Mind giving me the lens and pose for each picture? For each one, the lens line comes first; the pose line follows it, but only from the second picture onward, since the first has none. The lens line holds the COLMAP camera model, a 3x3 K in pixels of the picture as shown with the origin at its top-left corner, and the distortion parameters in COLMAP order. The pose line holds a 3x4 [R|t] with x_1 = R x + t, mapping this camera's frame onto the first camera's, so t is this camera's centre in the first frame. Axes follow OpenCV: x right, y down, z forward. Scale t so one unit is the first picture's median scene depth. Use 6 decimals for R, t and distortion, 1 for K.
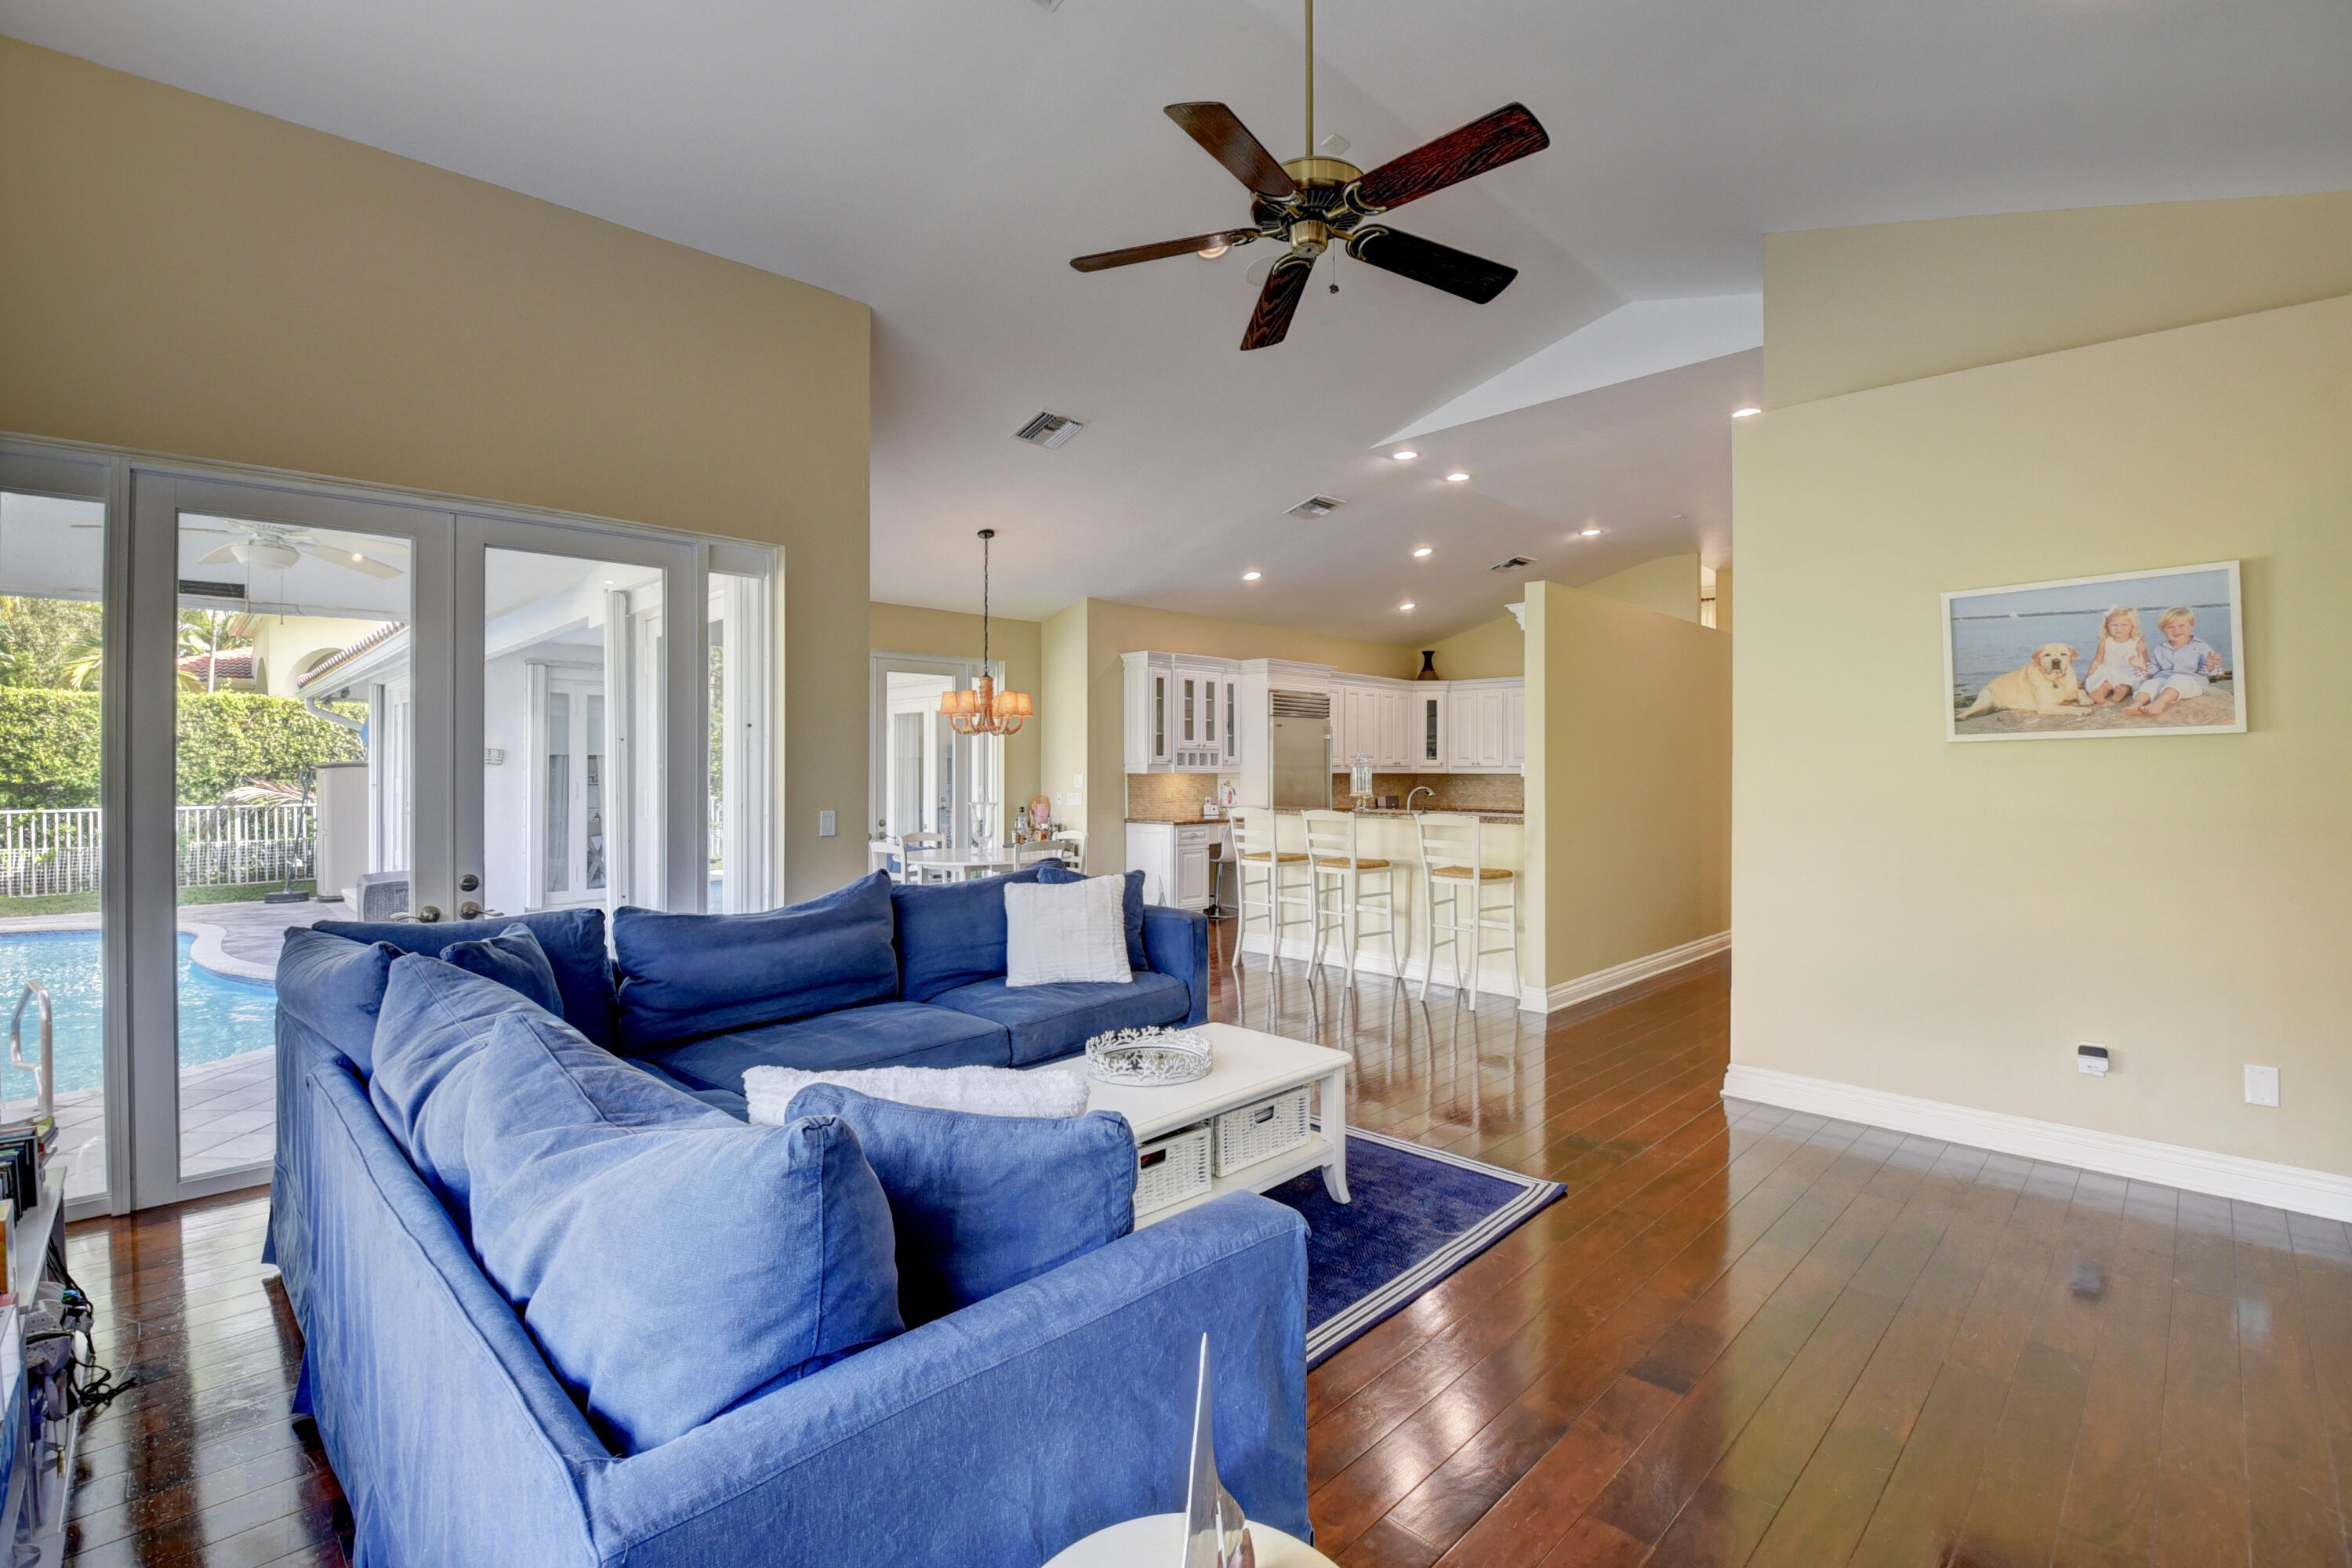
lens RADIAL K [[1027.4, 0, 1169.0], [0, 1027.4, 762.0], [0, 0, 1]] dist [0.018051, -0.024221]
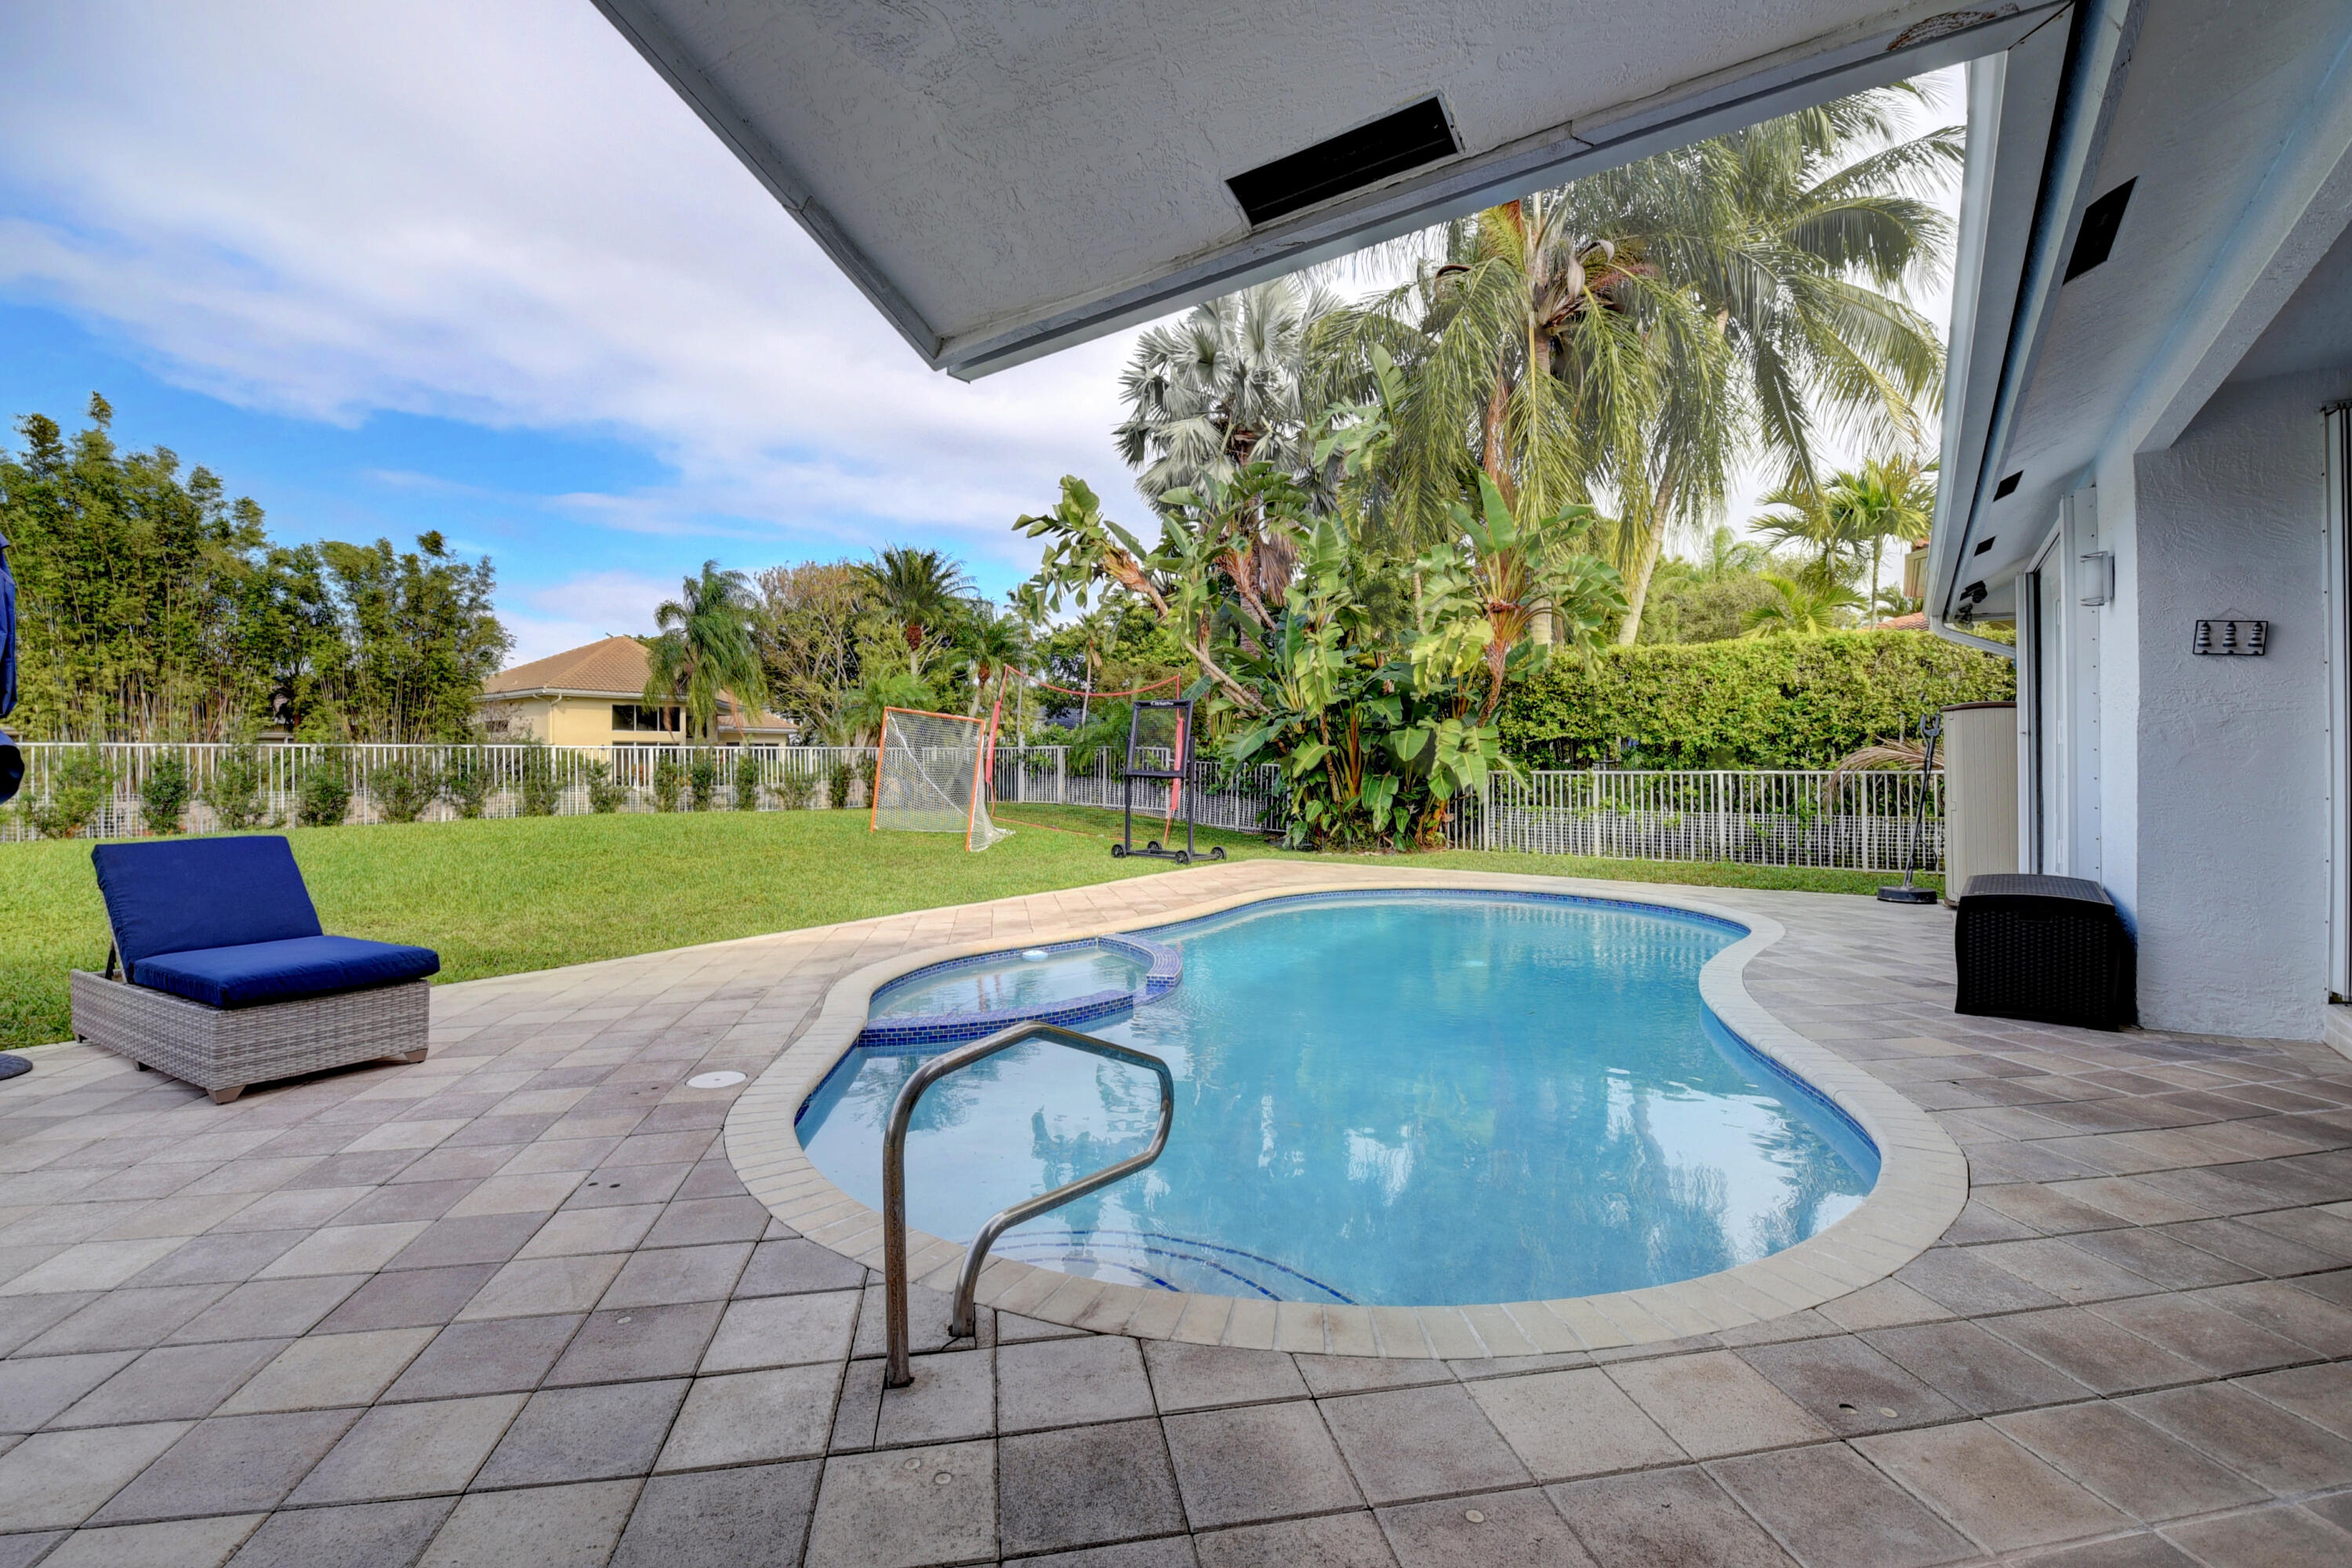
lens RADIAL K [[1034.9, 0, 1166.8], [0, 1034.9, 761.2], [0, 0, 1]] dist [0.010889, -0.023434]
pose [[0.172534, 0.000735, -0.985003, -0.312535], [0.006329, 0.999978, 0.001854, 0.043526], [0.984983, -0.006554, 0.172526, 0.484210]]
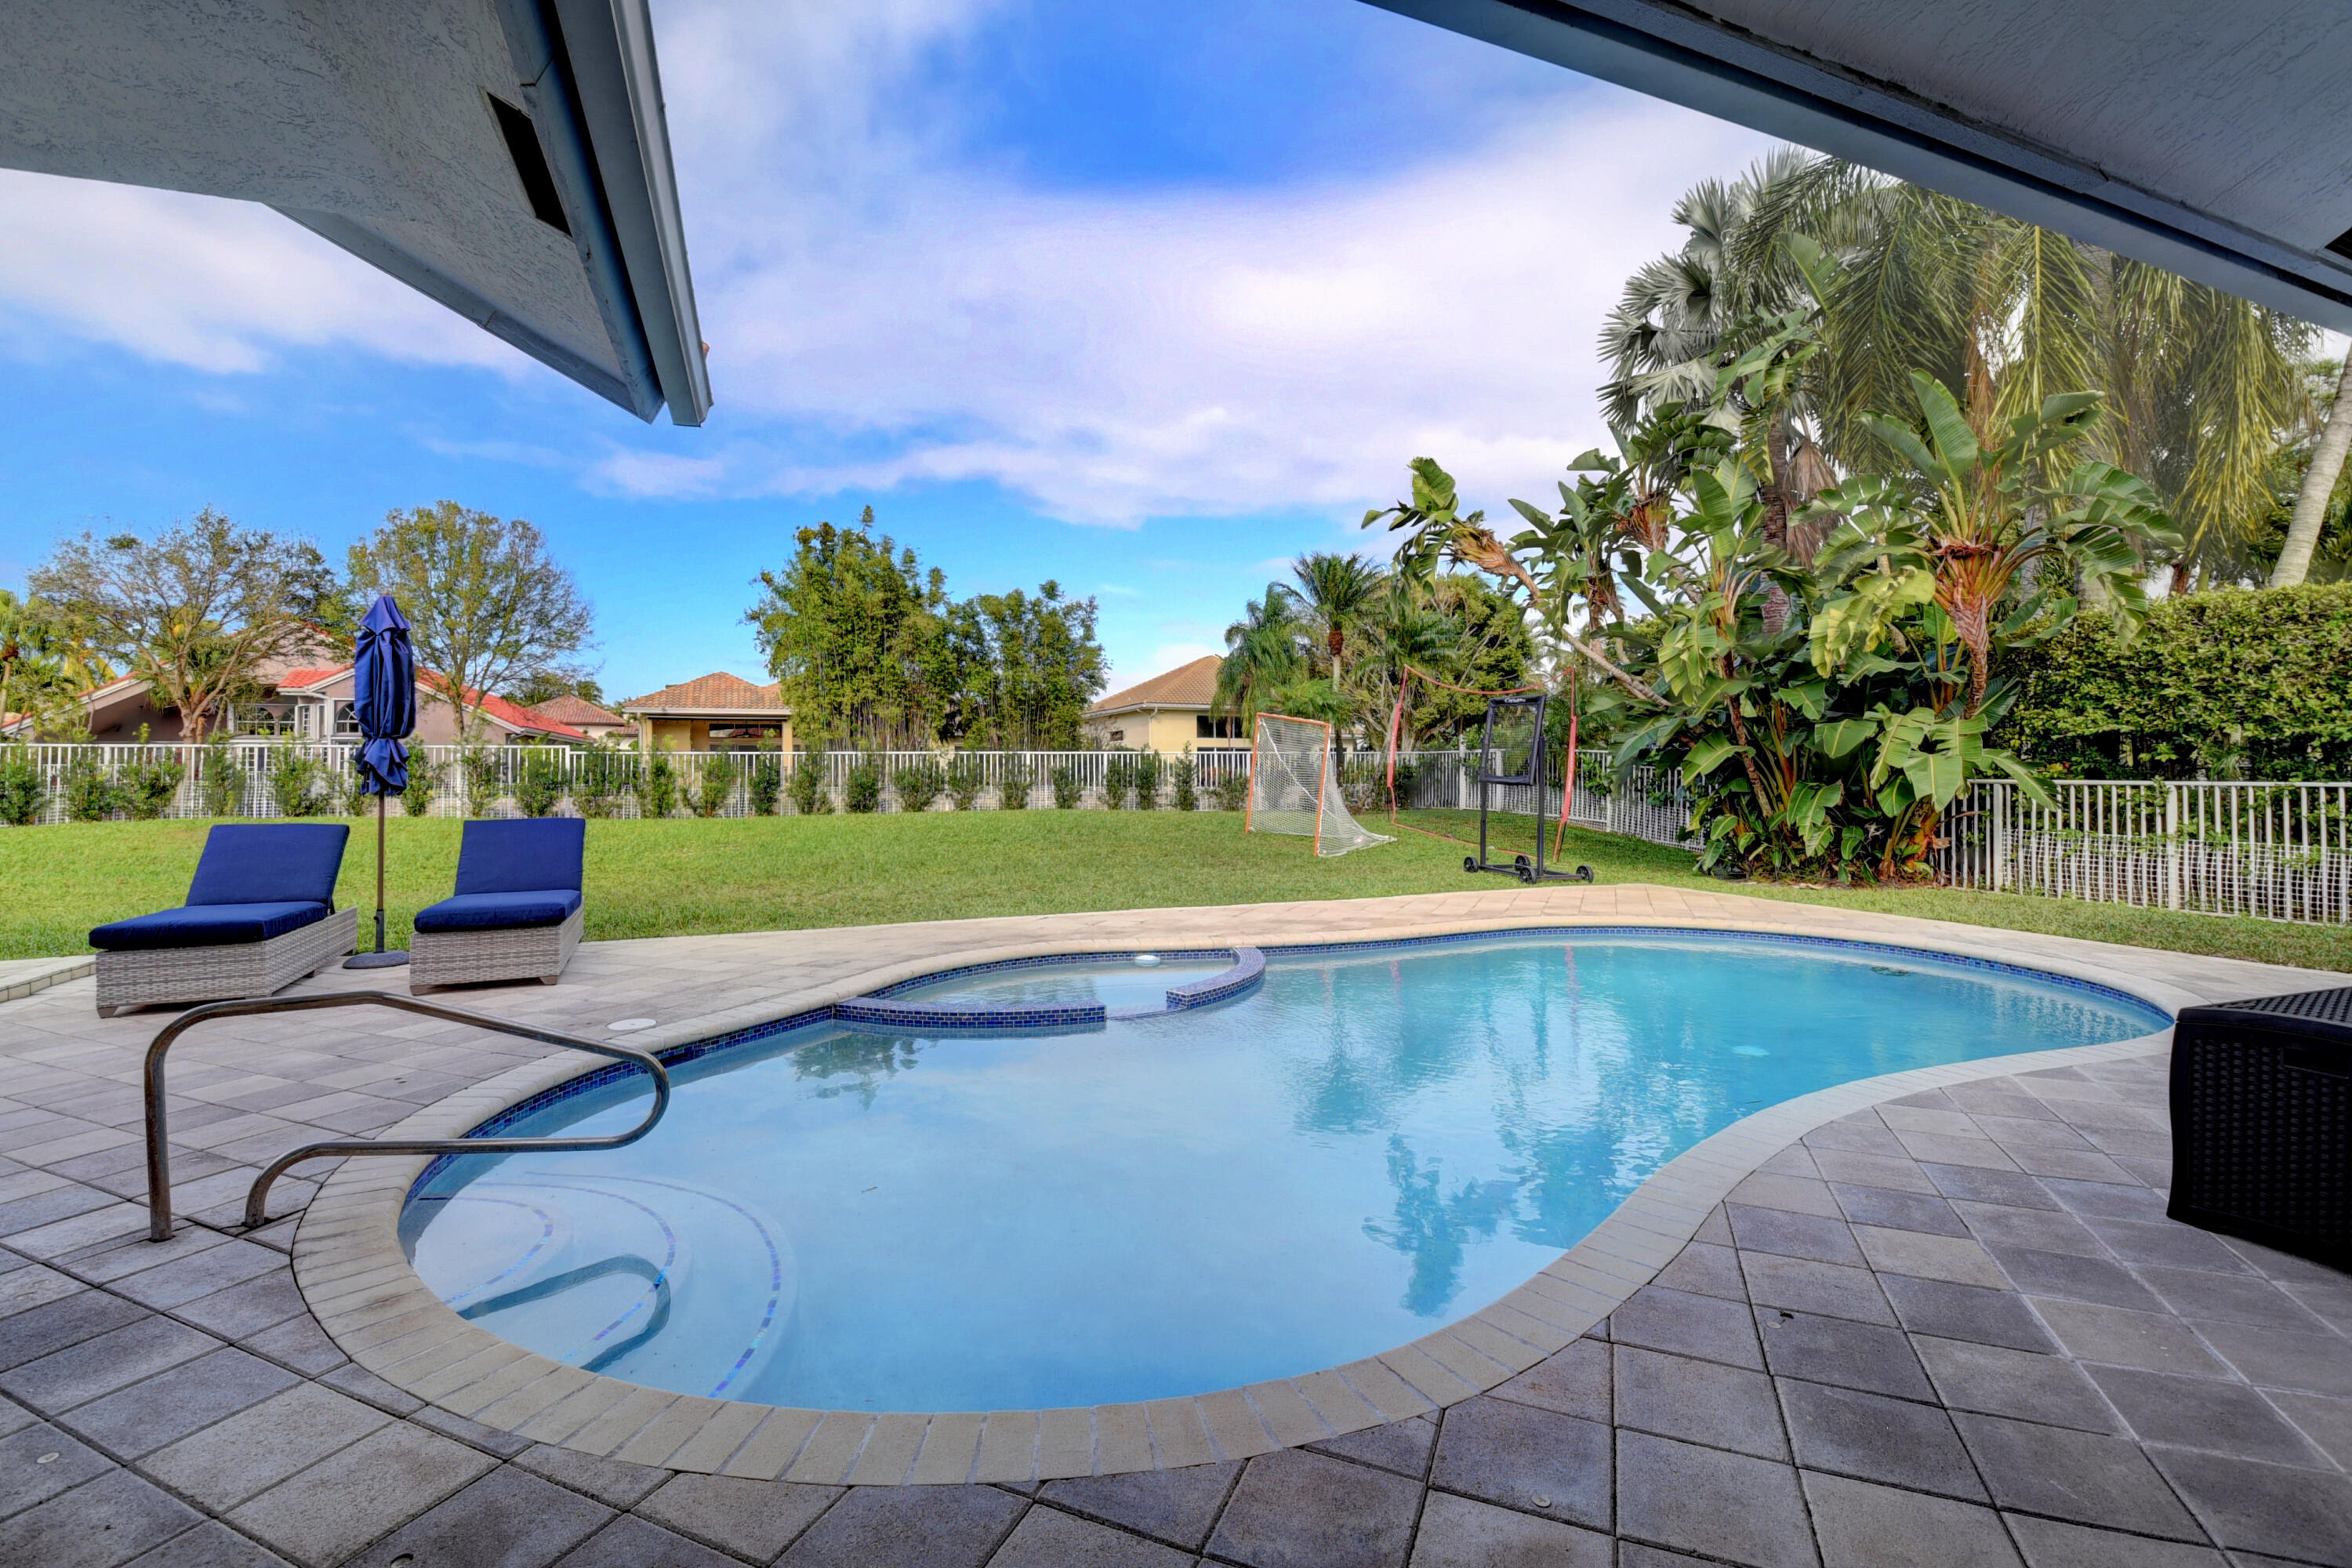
lens RADIAL K [[1034.9, 0, 1166.8], [0, 1034.9, 761.2], [0, 0, 1]] dist [0.010889, -0.023434]
pose [[-0.390350, -0.002930, -0.920662, -0.381114], [0.005229, 0.999972, -0.005399, 0.045586], [0.920652, -0.006922, -0.390323, 0.803690]]
